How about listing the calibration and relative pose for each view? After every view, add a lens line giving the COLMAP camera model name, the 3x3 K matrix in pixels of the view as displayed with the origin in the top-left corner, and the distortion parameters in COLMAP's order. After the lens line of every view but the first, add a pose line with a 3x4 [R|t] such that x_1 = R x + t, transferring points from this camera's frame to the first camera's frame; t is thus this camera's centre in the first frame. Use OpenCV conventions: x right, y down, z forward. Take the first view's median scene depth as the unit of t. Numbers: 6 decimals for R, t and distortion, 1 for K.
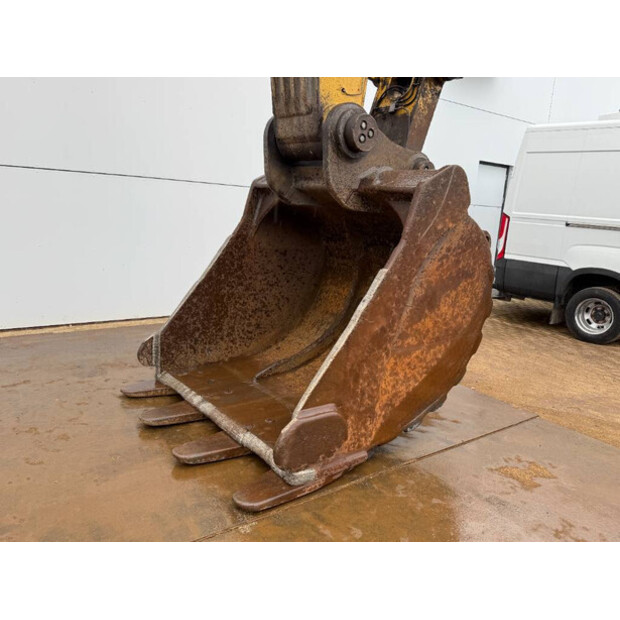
lens RADIAL K [[513.2, 0, 310.0], [0, 513.2, 310.0], [0, 0, 1]] dist [0.110738, -0.200473]
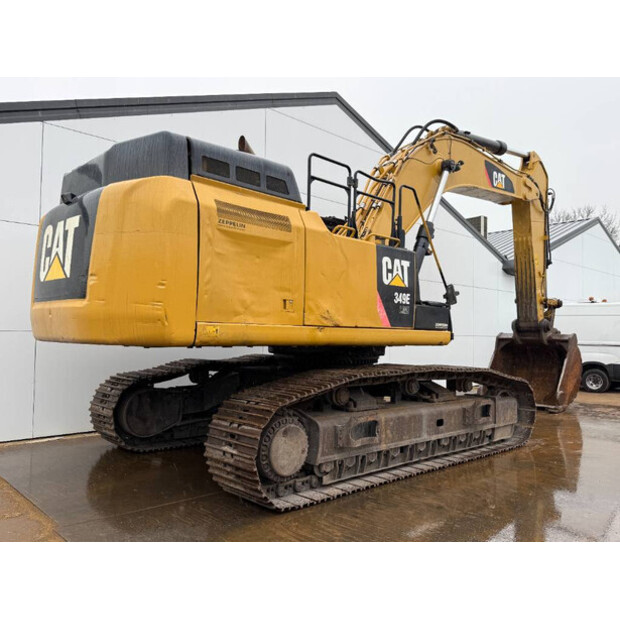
lens RADIAL K [[513.2, 0, 310.0], [0, 513.2, 310.0], [0, 0, 1]] dist [0.110738, -0.200473]
pose [[0.992513, -0.042563, 0.114485, -2.085000], [0.068983, 0.968851, -0.237841, 0.349802], [-0.100795, 0.243958, 0.964533, -2.598105]]
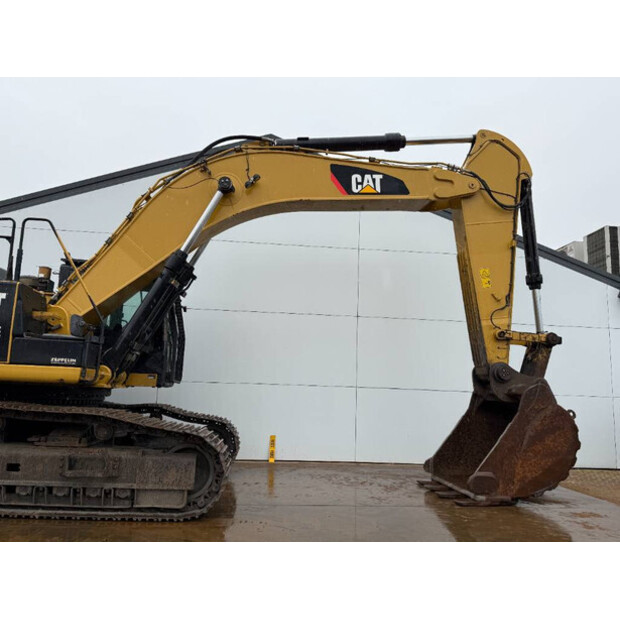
lens RADIAL K [[513.2, 0, 310.0], [0, 513.2, 310.0], [0, 0, 1]] dist [0.110738, -0.200473]
pose [[0.853381, -0.118972, -0.507530, 0.611357], [-0.084985, 0.928830, -0.360627, 0.387369], [0.514314, 0.350884, 0.782535, -1.635347]]
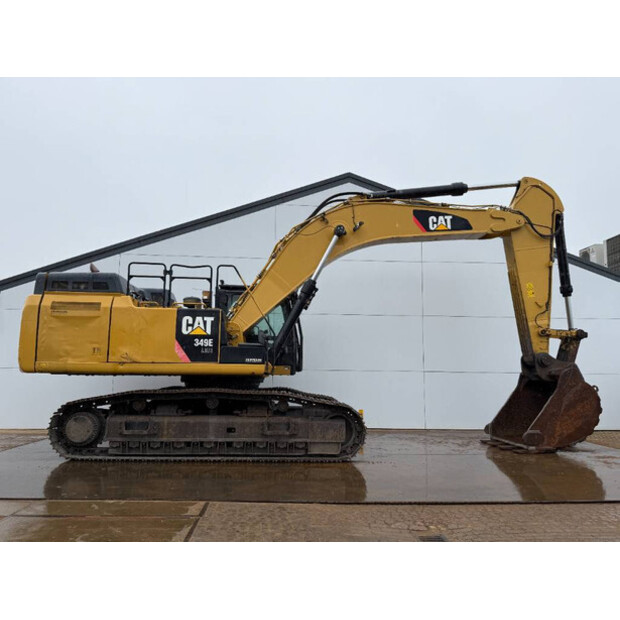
lens RADIAL K [[513.2, 0, 310.0], [0, 513.2, 310.0], [0, 0, 1]] dist [0.110738, -0.200473]
pose [[0.834046, -0.122113, -0.538011, 0.698910], [-0.069734, 0.944040, -0.322374, 0.600072], [0.547270, 0.306393, 0.778857, -2.760528]]
